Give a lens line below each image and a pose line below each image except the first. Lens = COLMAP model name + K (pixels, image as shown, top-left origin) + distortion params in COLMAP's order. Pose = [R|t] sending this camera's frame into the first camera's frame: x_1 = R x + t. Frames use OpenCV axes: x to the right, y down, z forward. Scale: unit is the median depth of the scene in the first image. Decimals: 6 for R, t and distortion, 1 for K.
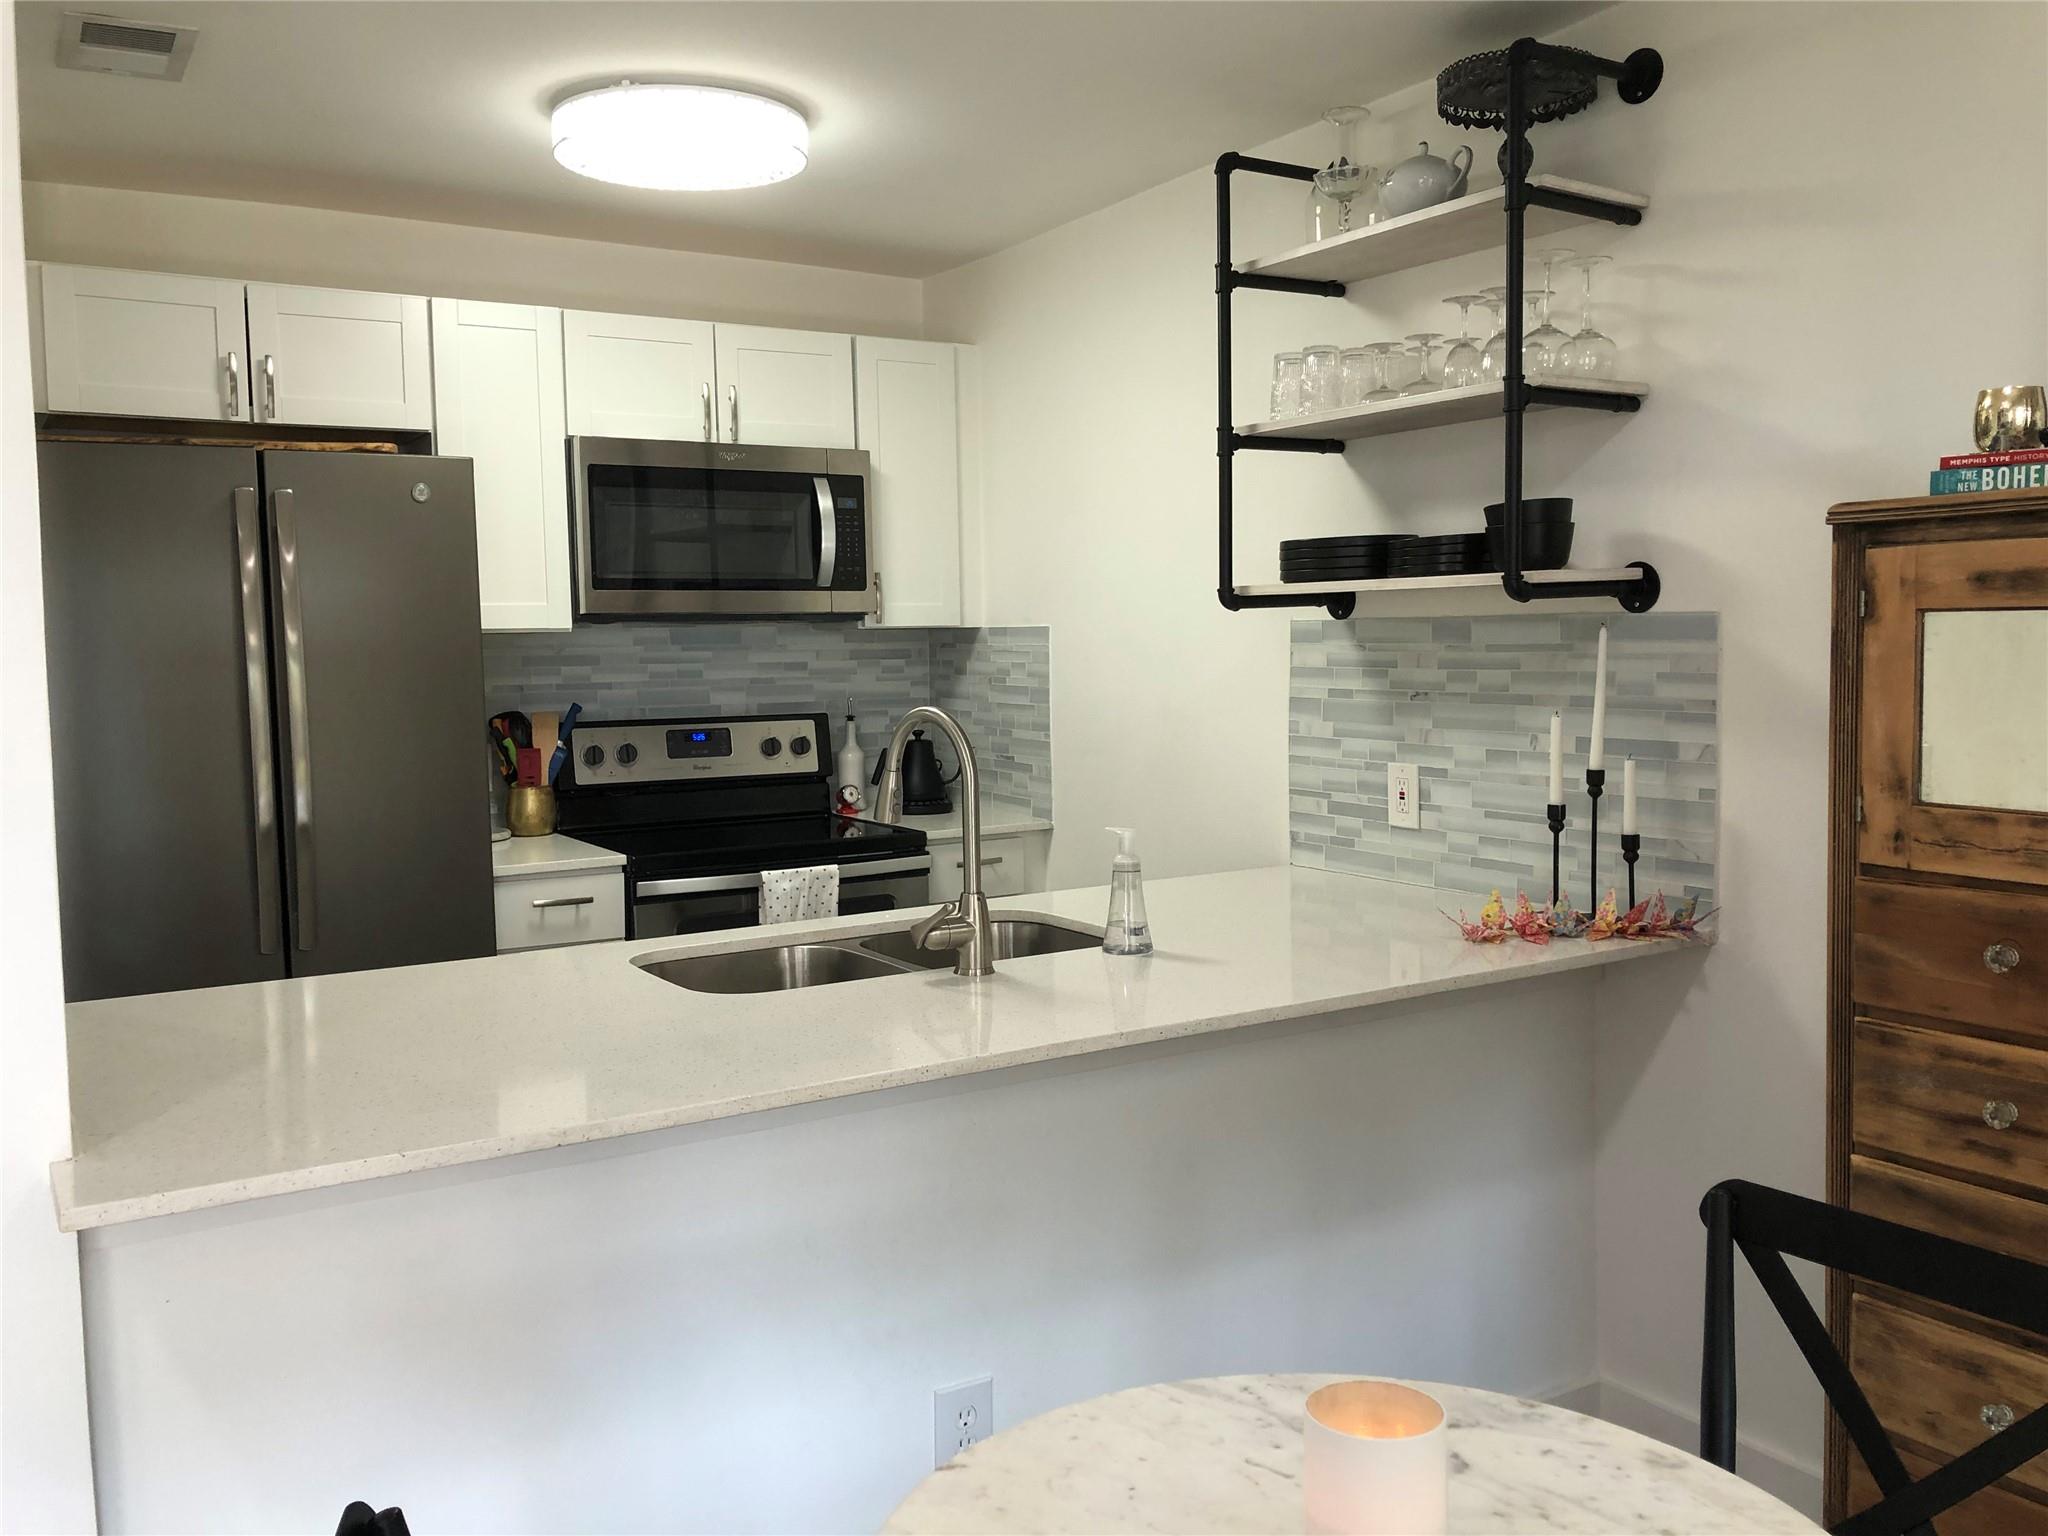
lens RADIAL K [[1680.9, 0, 1028.6], [0, 1680.9, 757.9], [0, 0, 1]] dist [0.085327, -0.120072]
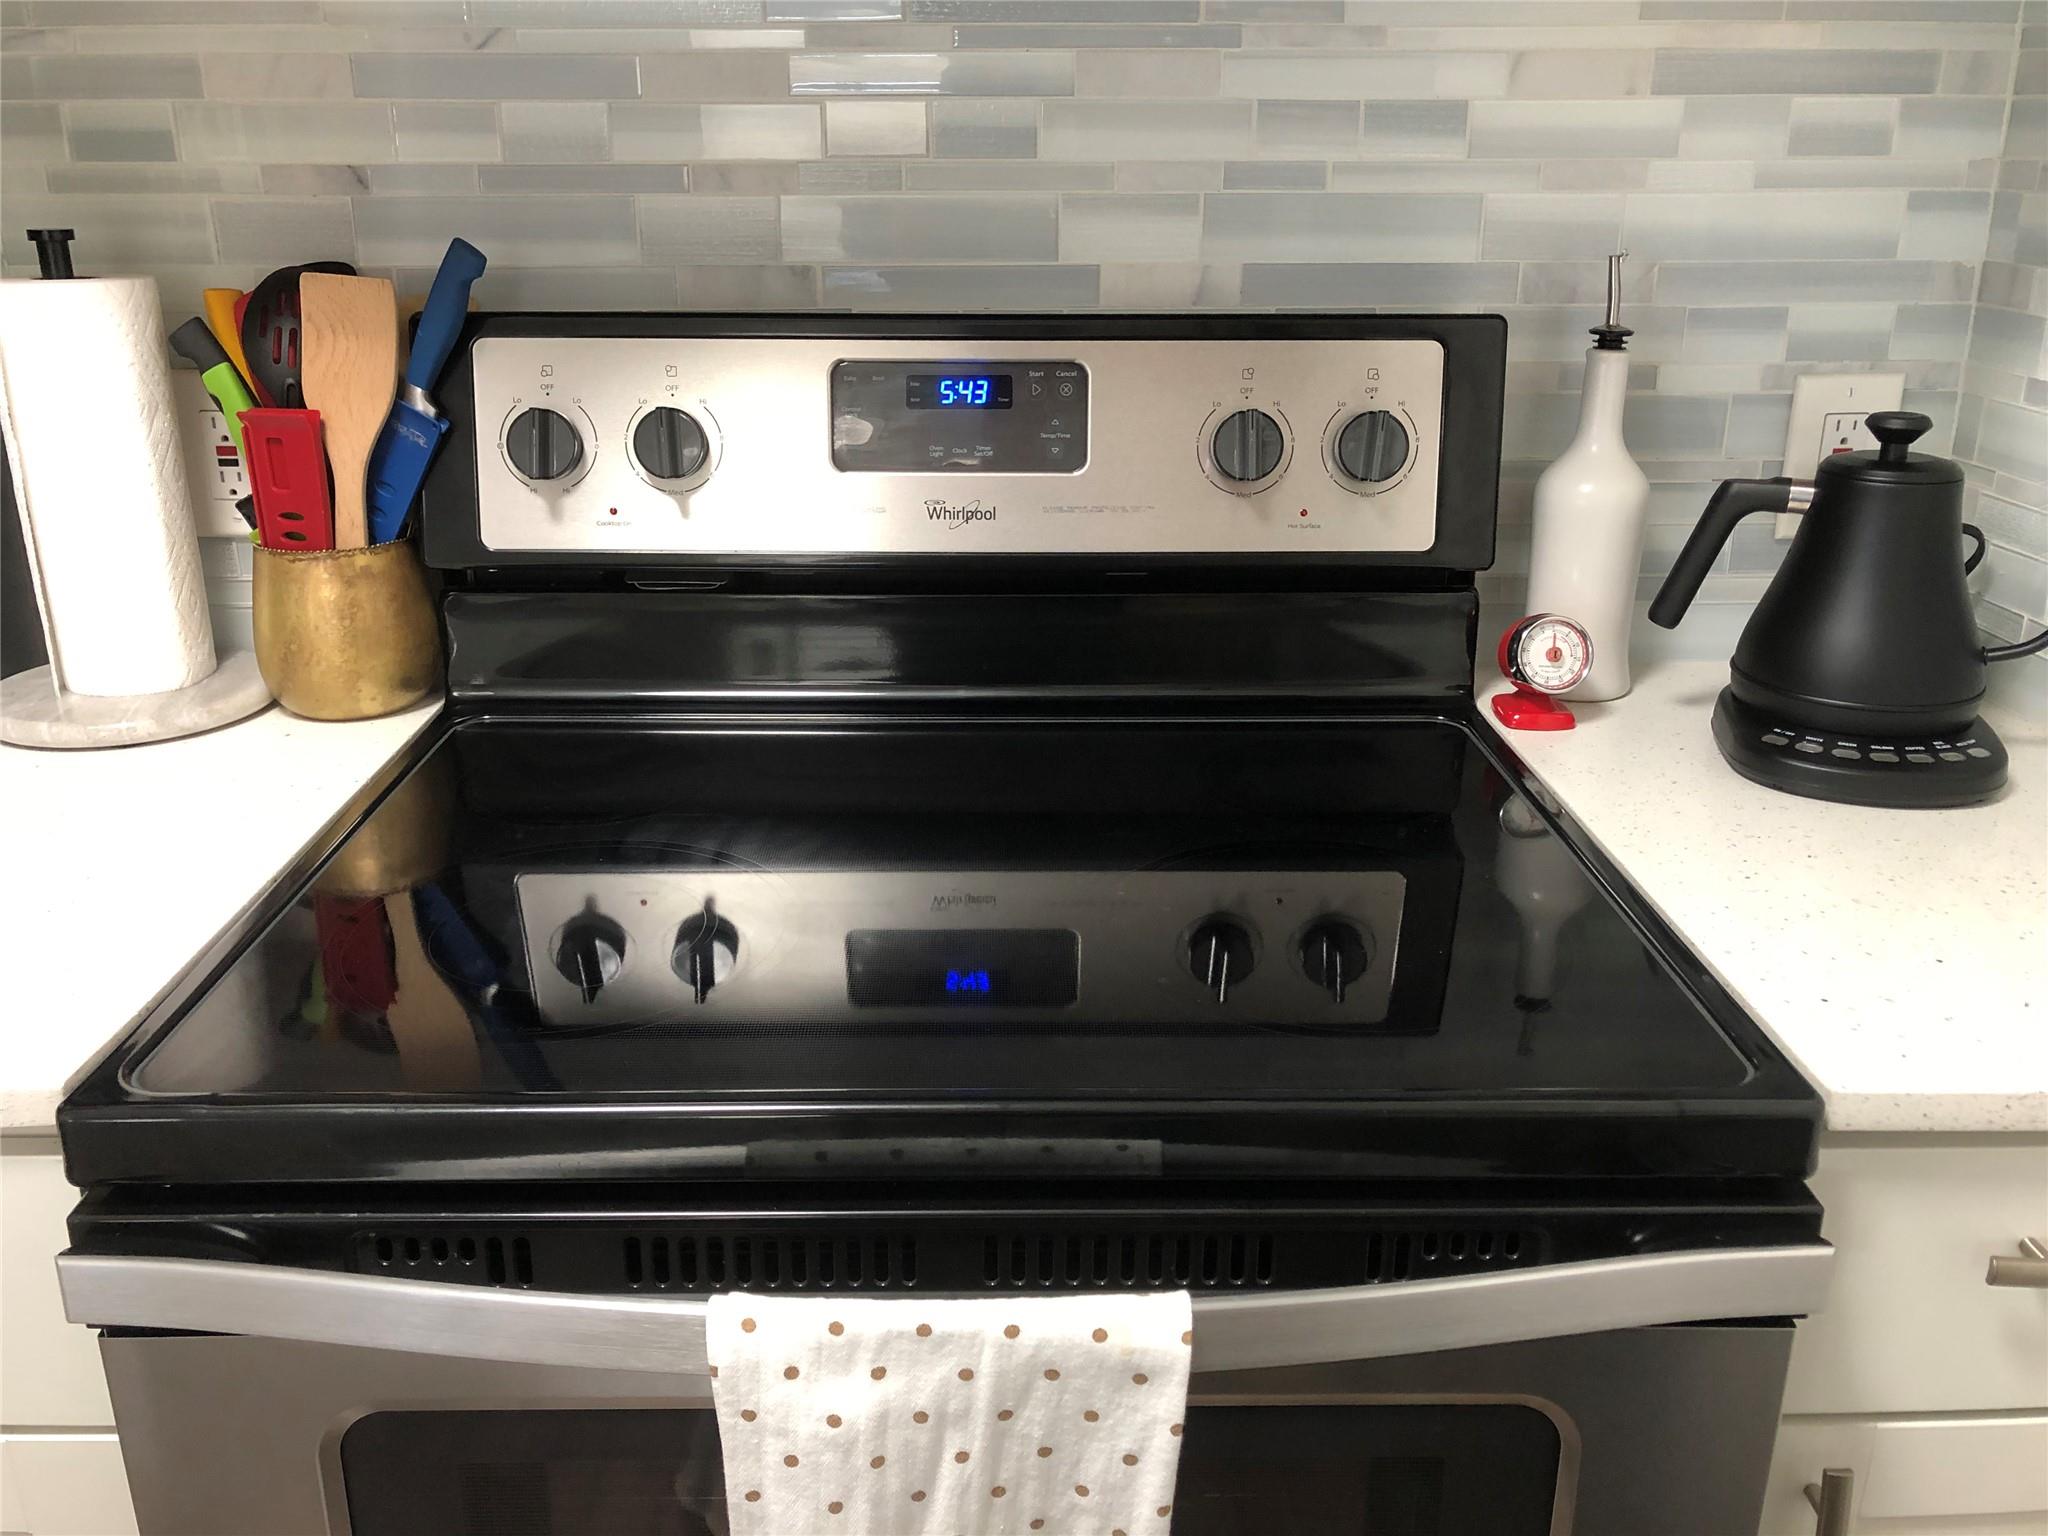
lens RADIAL K [[1691.3, 0, 997.0], [0, 1691.3, 750.1], [0, 0, 1]] dist [0.091635, -0.121853]
pose [[0.854386, 0.185009, -0.485589, -0.064696], [-0.051791, 0.960138, 0.274687, -0.040302], [0.517052, -0.209539, 0.829910, 0.968351]]
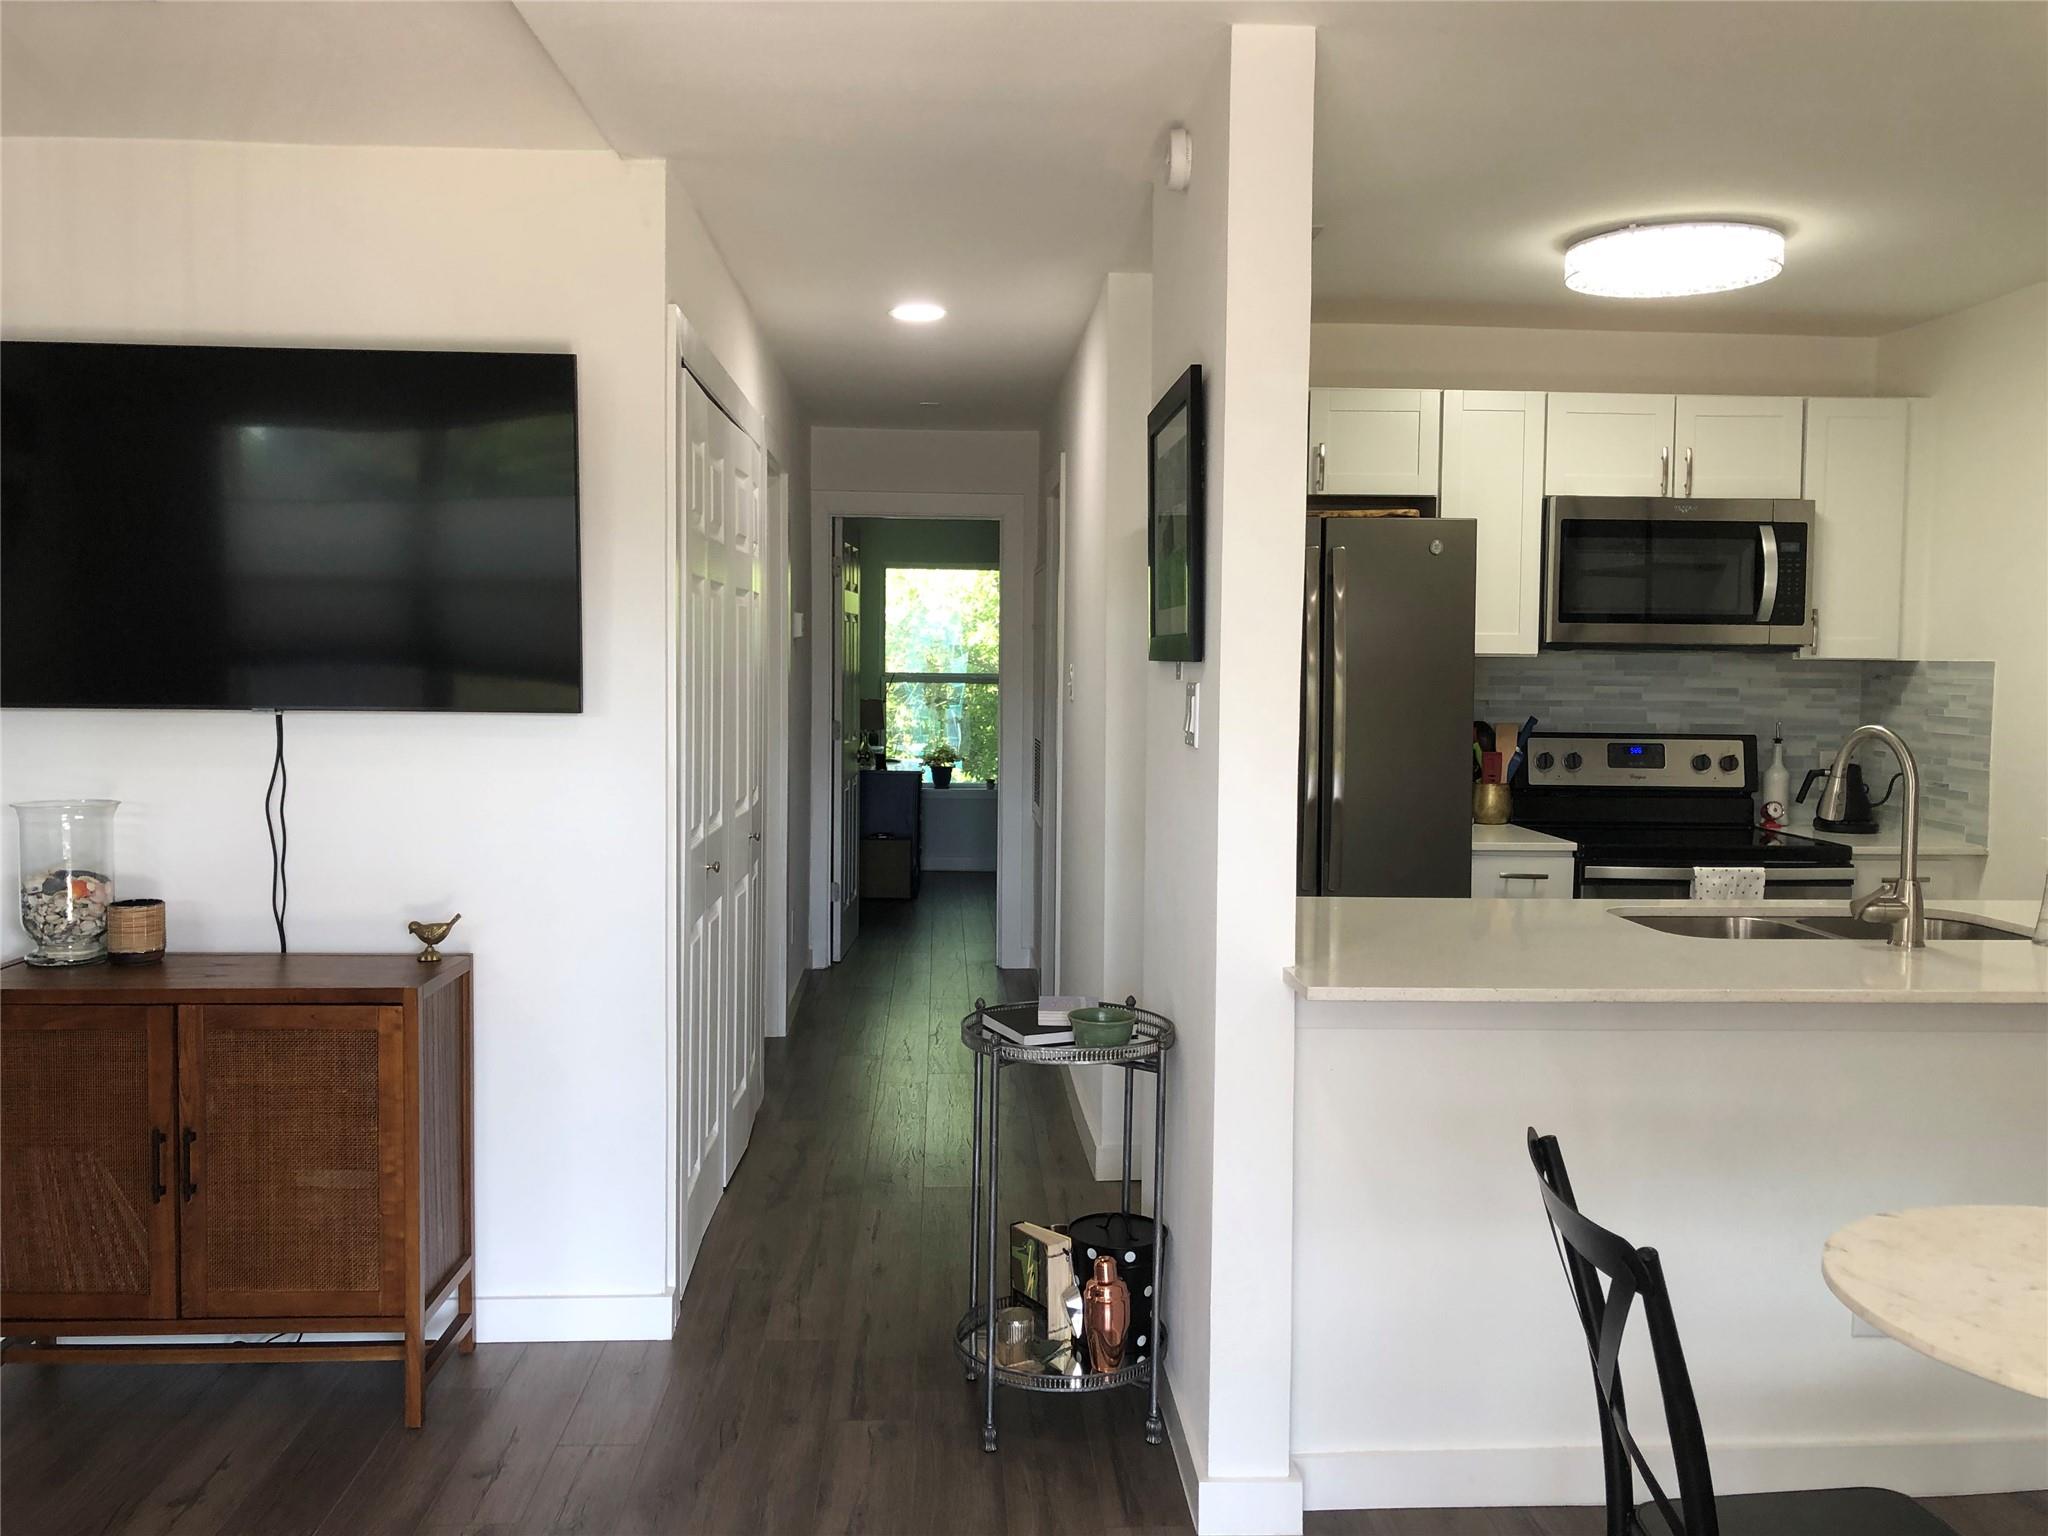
lens RADIAL K [[1725.5, 0, 1021.2], [0, 1725.5, 748.6], [0, 0, 1]] dist [0.015366, 0.016466]
pose [[0.878164, 0.051151, -0.475617, -0.003135], [-0.060038, 0.998190, -0.003499, 0.019887], [0.474578, 0.031627, 0.879645, -0.298068]]
